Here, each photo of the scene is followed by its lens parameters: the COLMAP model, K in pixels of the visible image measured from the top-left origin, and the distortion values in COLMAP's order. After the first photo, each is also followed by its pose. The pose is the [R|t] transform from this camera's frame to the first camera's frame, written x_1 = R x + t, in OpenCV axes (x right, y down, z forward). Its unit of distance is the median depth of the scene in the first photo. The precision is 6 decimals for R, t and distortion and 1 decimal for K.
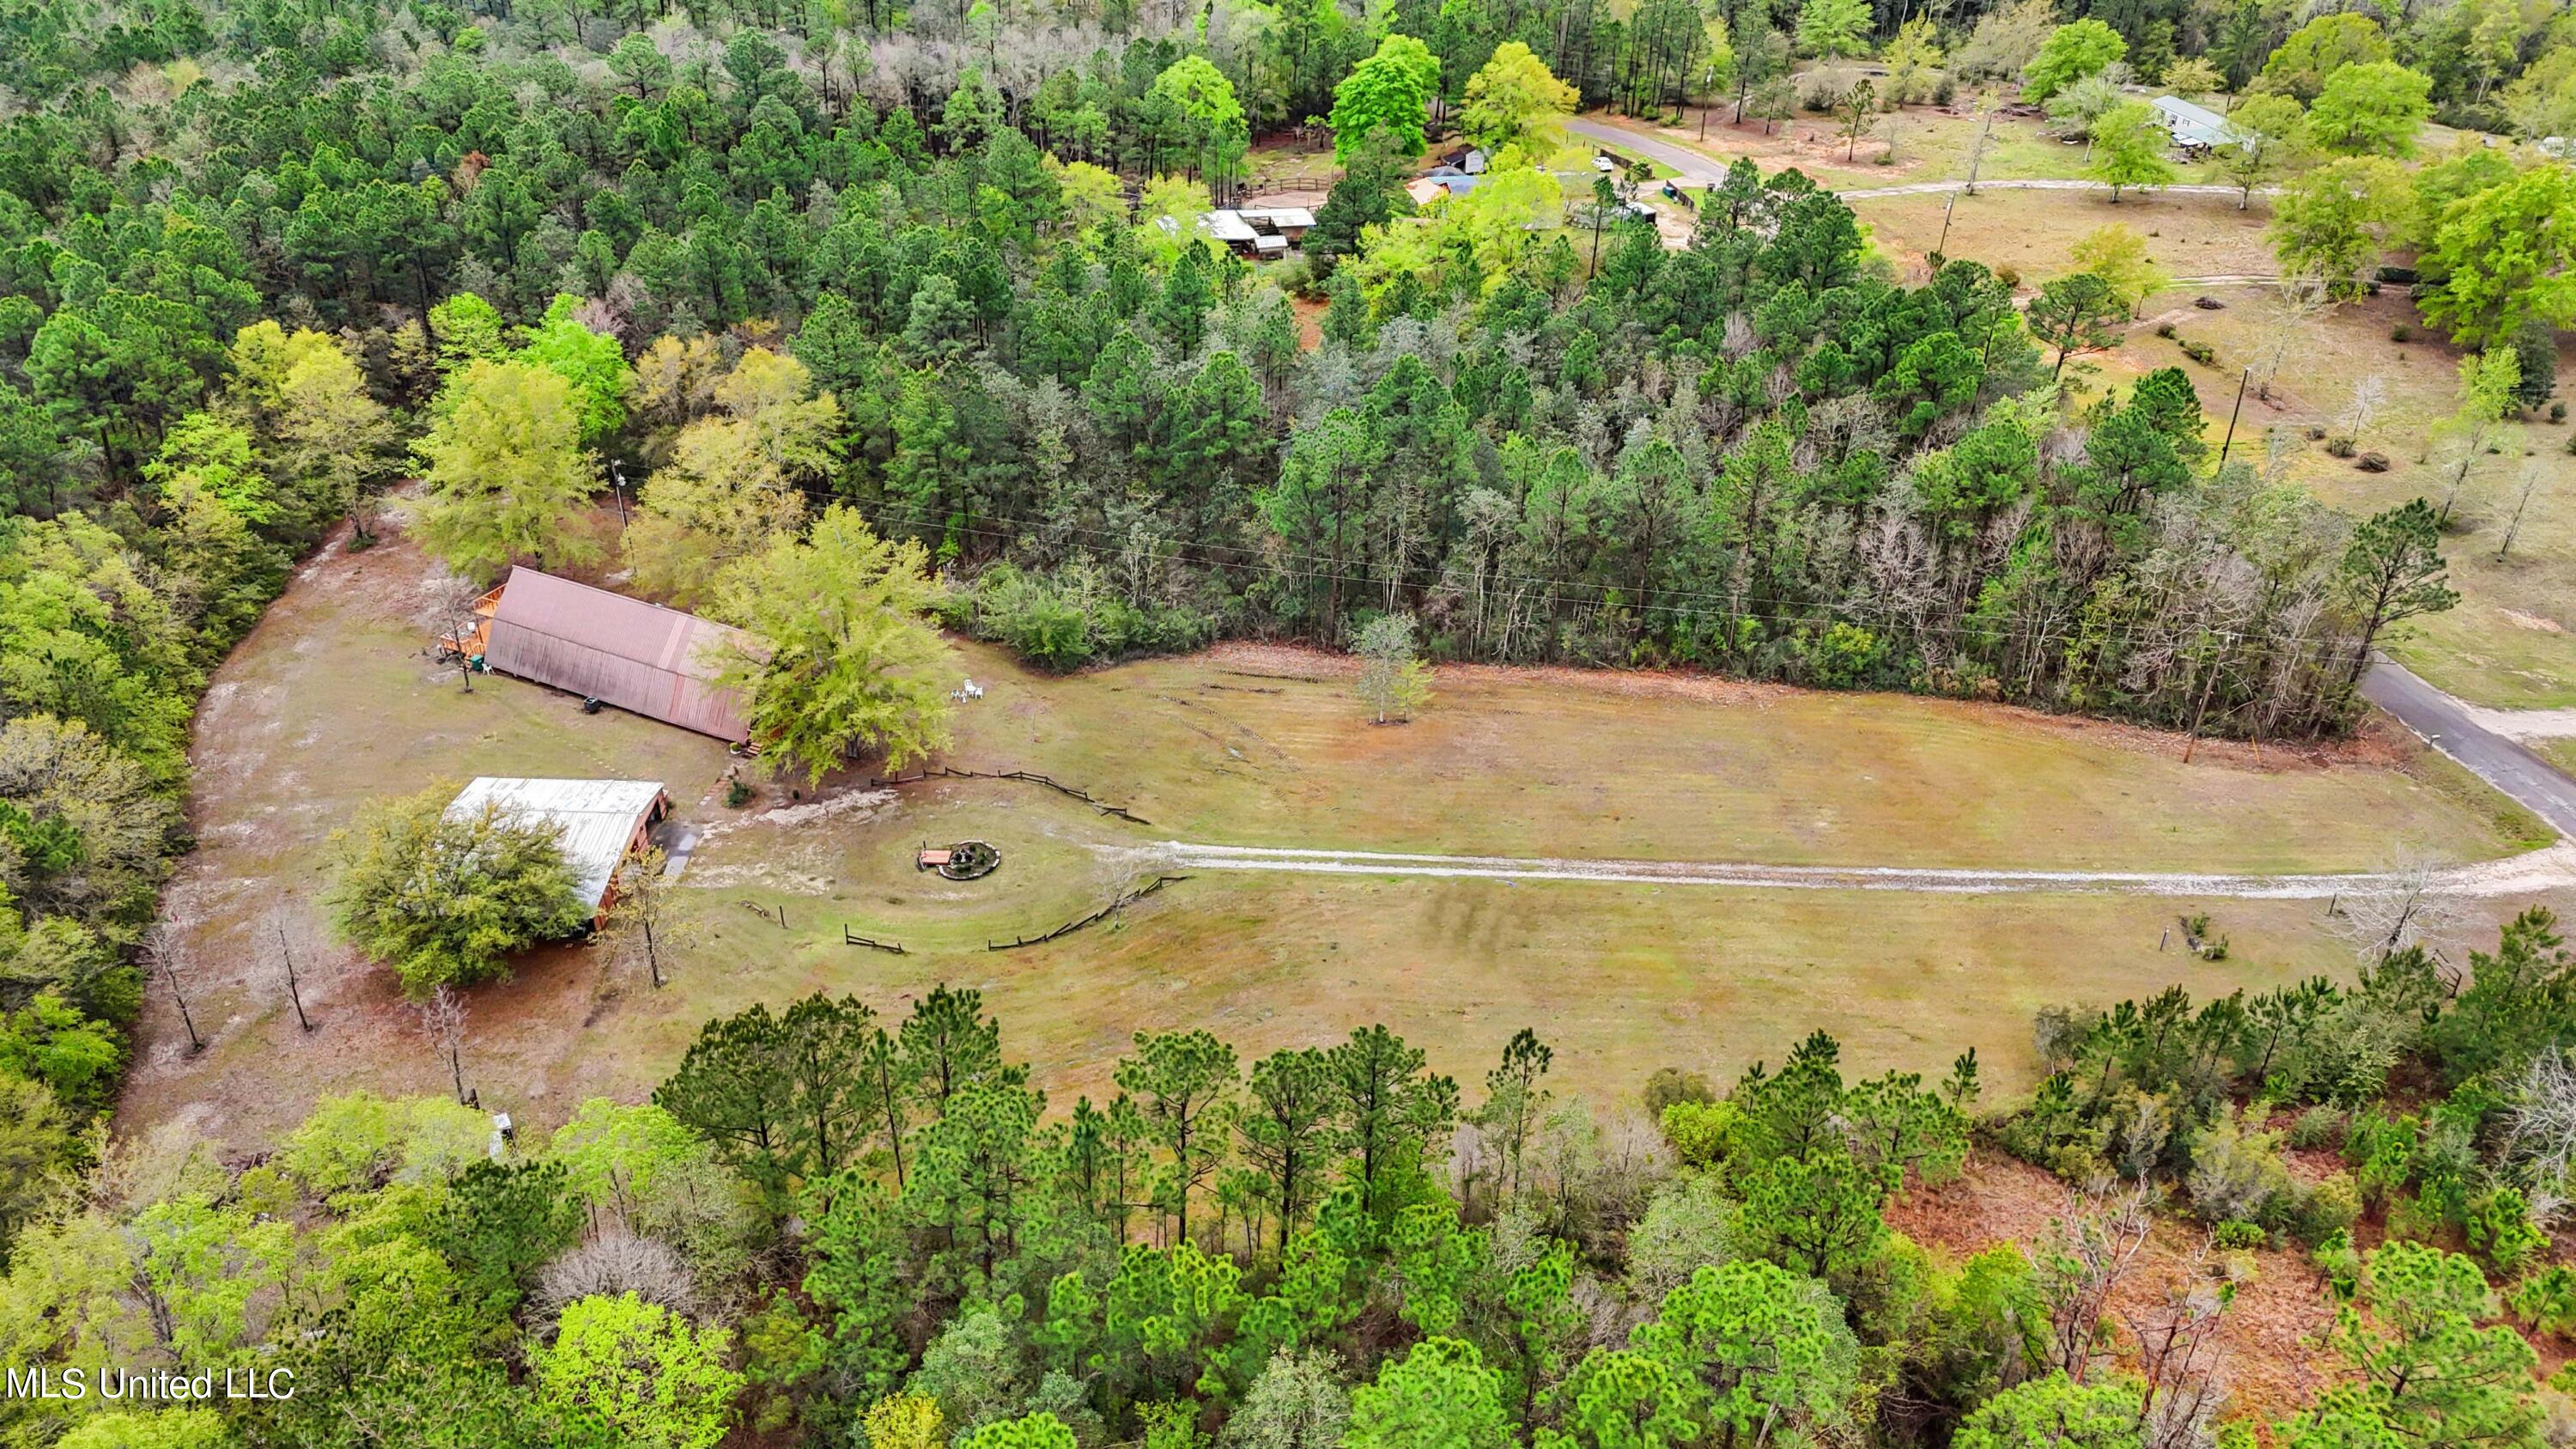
lens RADIAL K [[1861.4, 0, 1308.1], [0, 1861.4, 726.1], [0, 0, 1]] dist [0.005638, -0.000064]
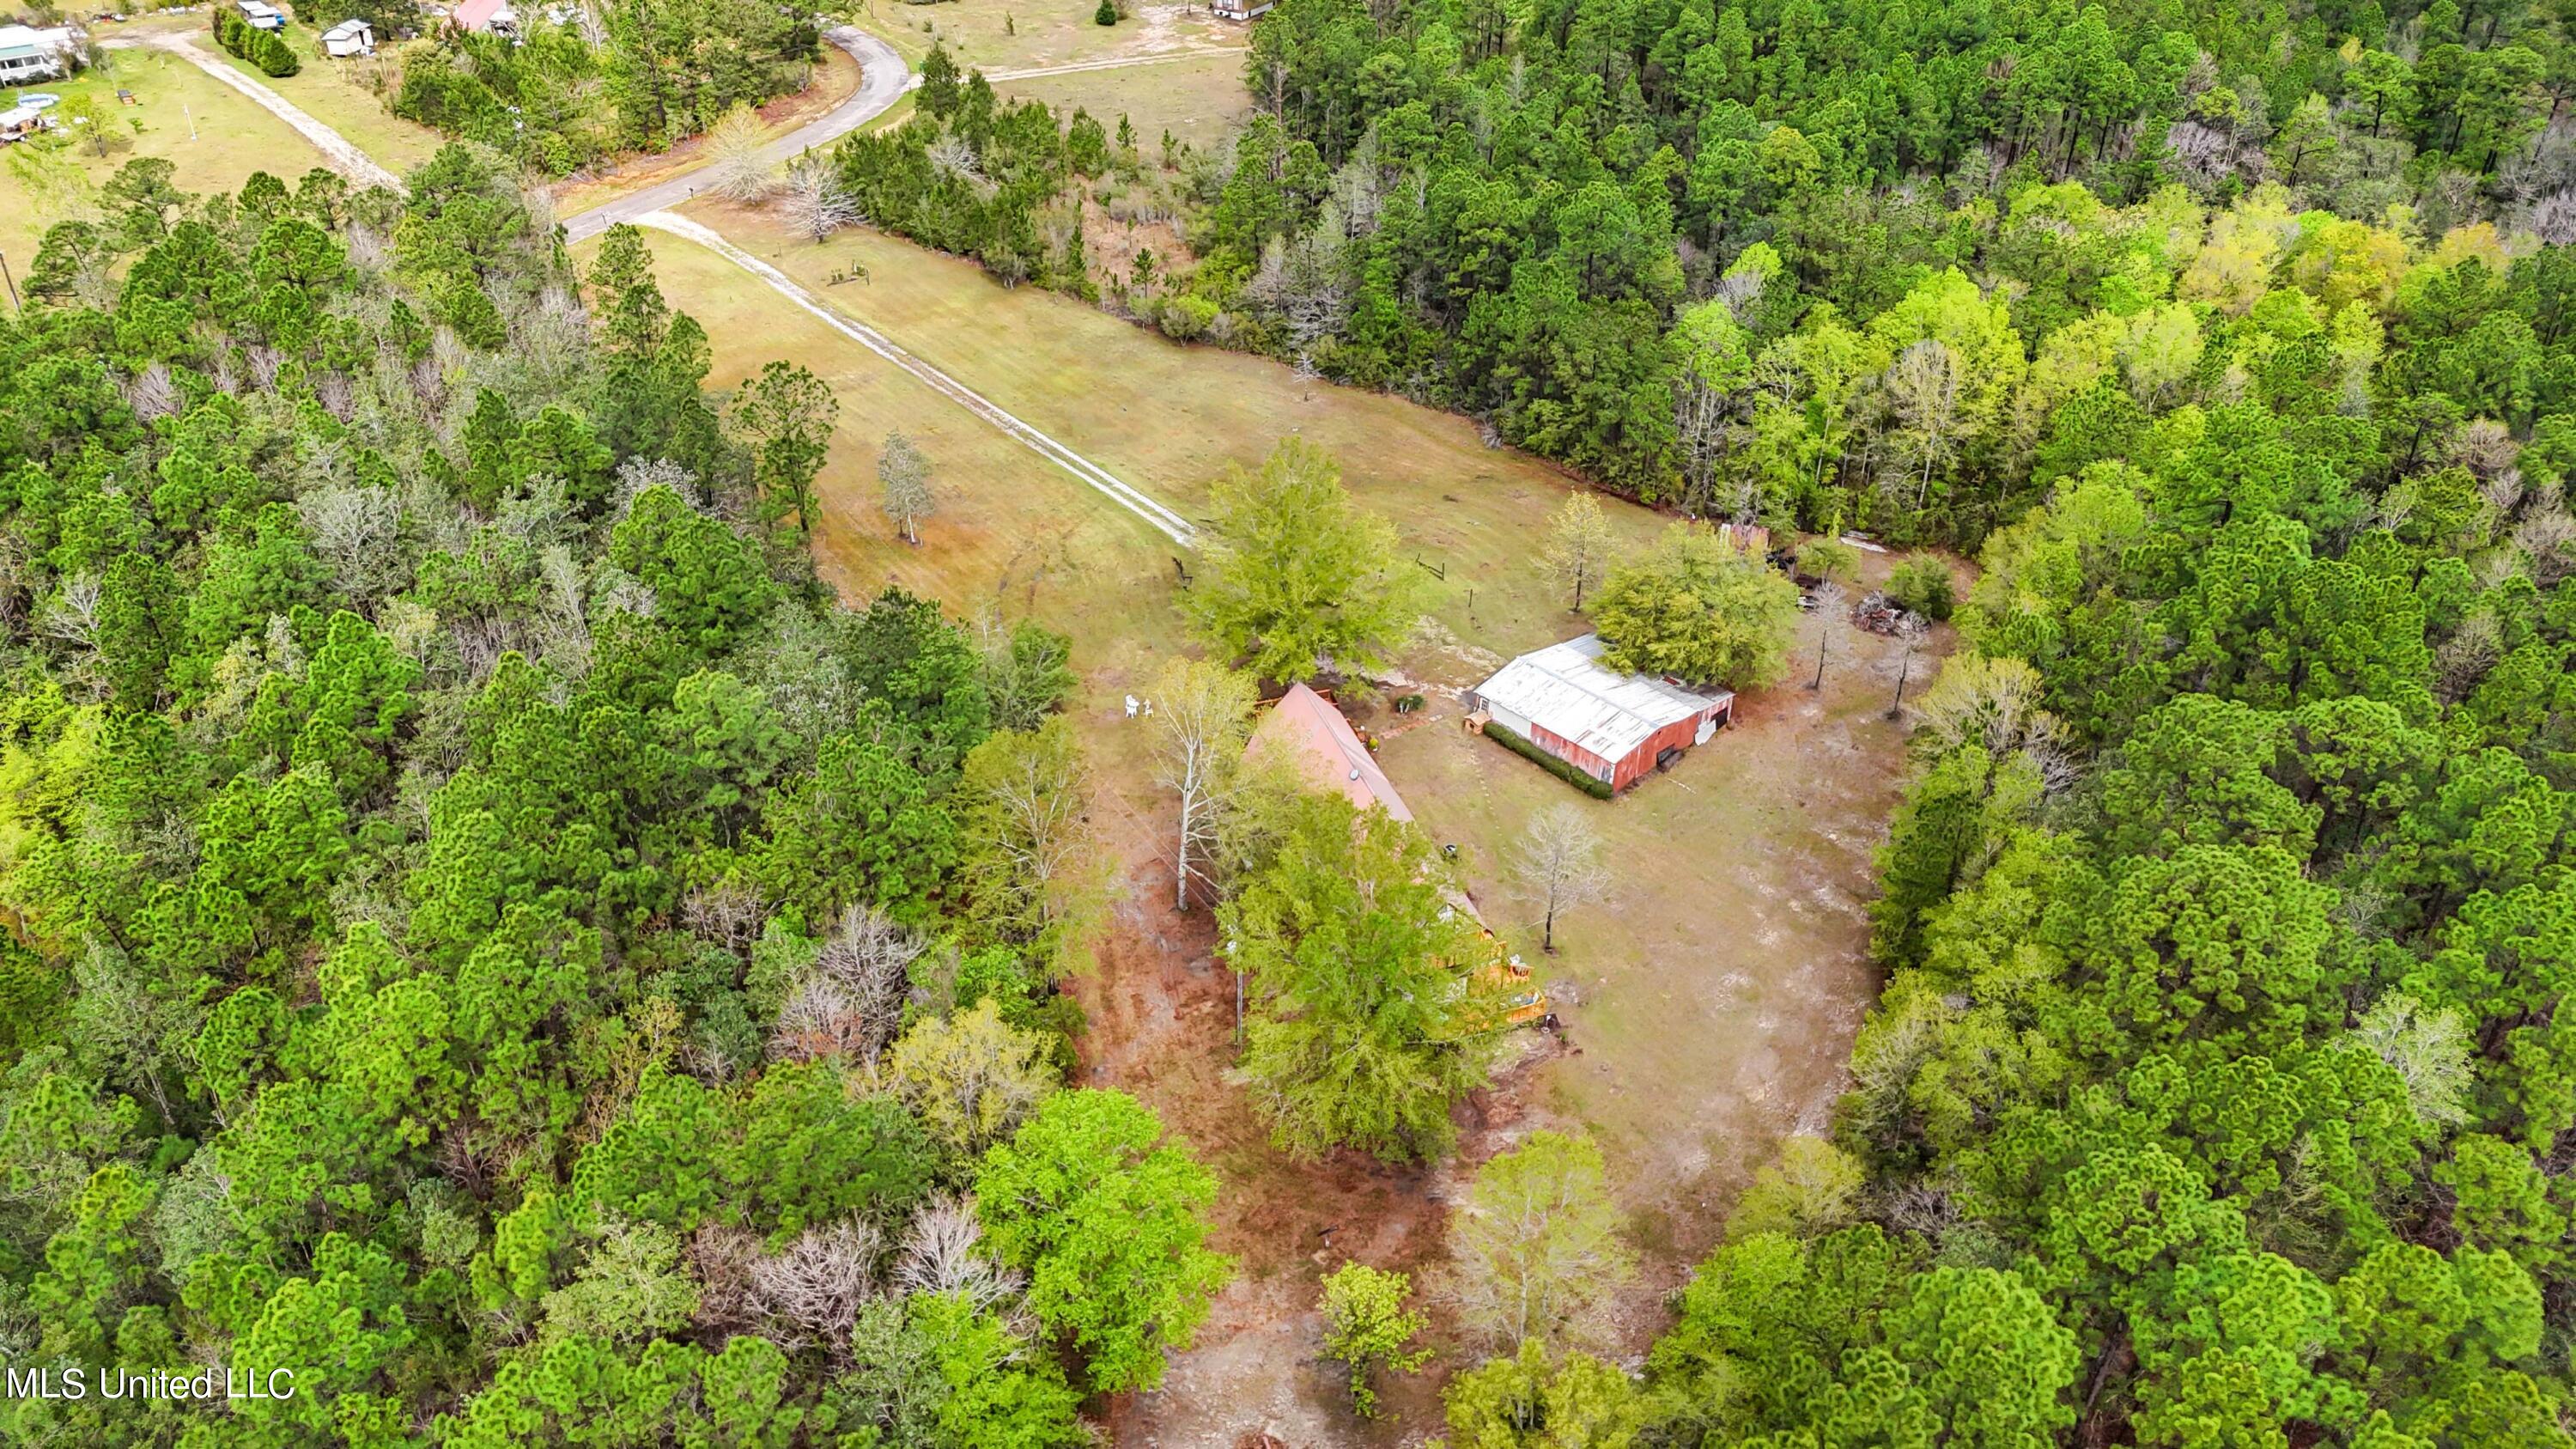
lens RADIAL K [[1861.4, 0, 1308.1], [0, 1861.4, 726.1], [0, 0, 1]] dist [0.005638, -0.000064]
pose [[-0.694471, -0.431916, 0.575464, -0.779342], [0.345856, 0.500950, 0.793368, -0.715288], [-0.630947, 0.749999, -0.198514, 1.131345]]
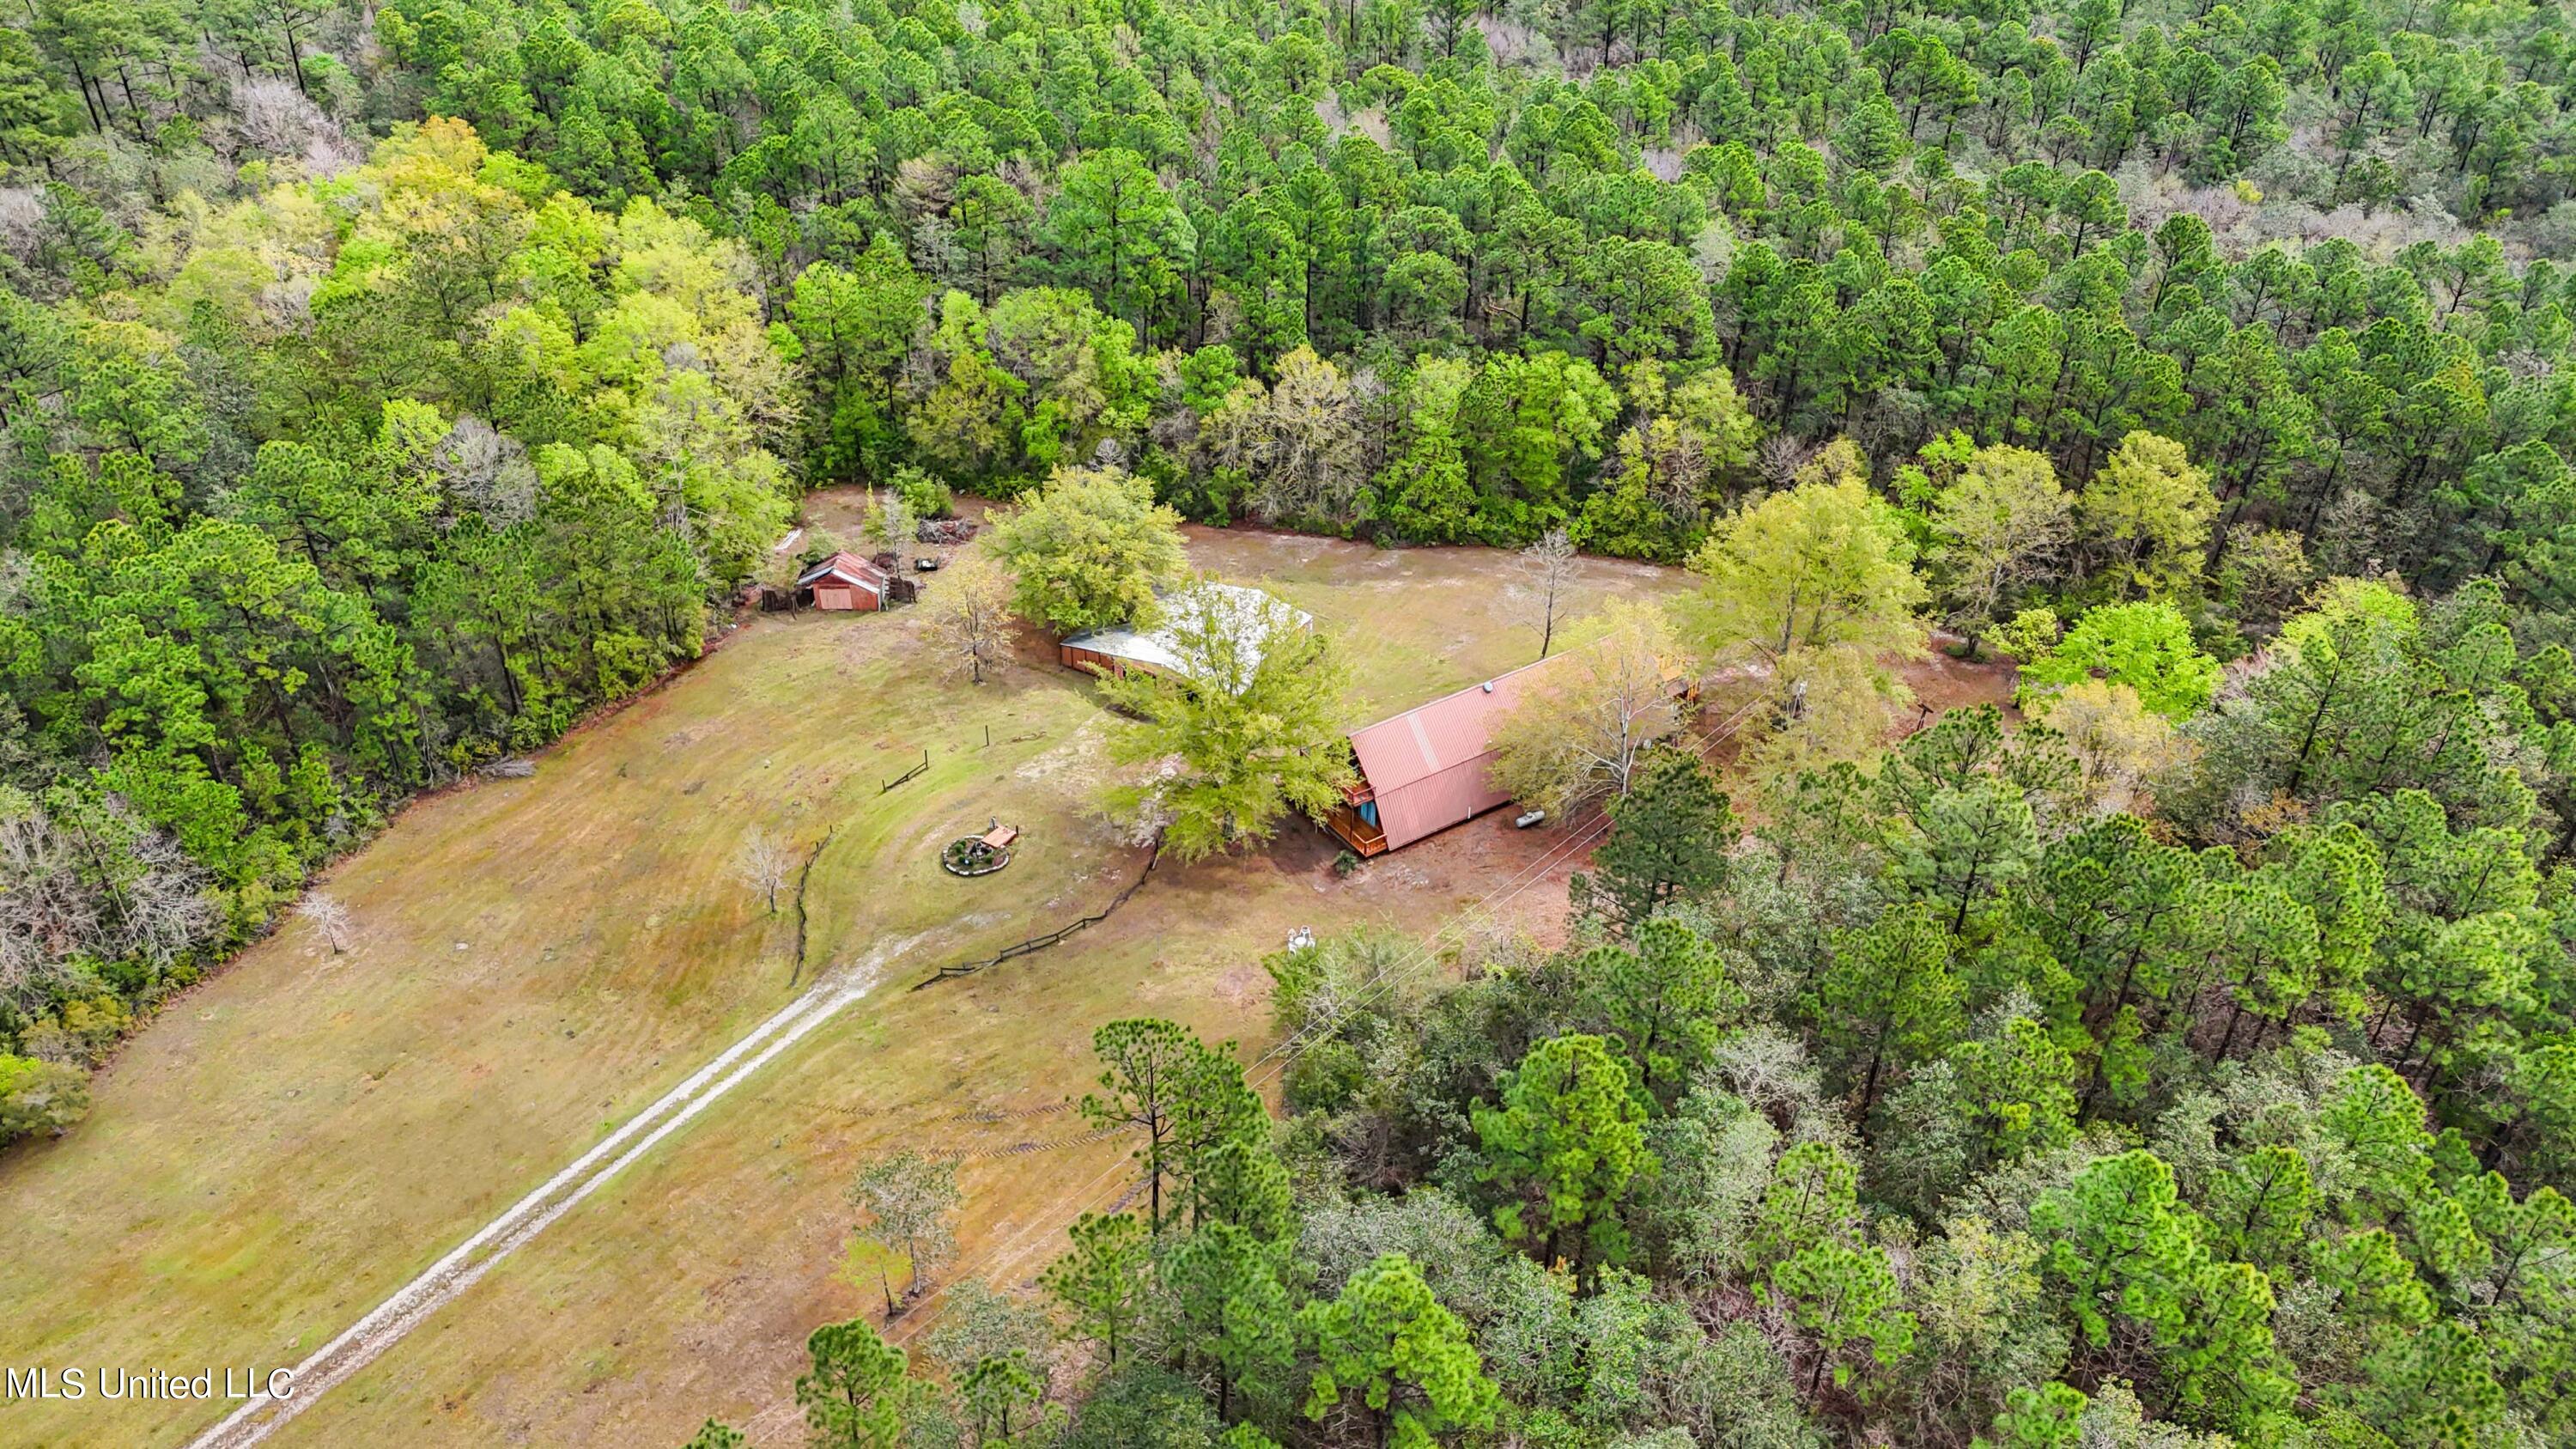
lens RADIAL K [[1861.4, 0, 1308.1], [0, 1861.4, 726.1], [0, 0, 1]] dist [0.005638, -0.000064]
pose [[-0.509187, 0.442507, -0.738184, 0.346001], [-0.493667, 0.552409, 0.671667, -0.591778], [0.704997, 0.706422, -0.062829, 0.982624]]
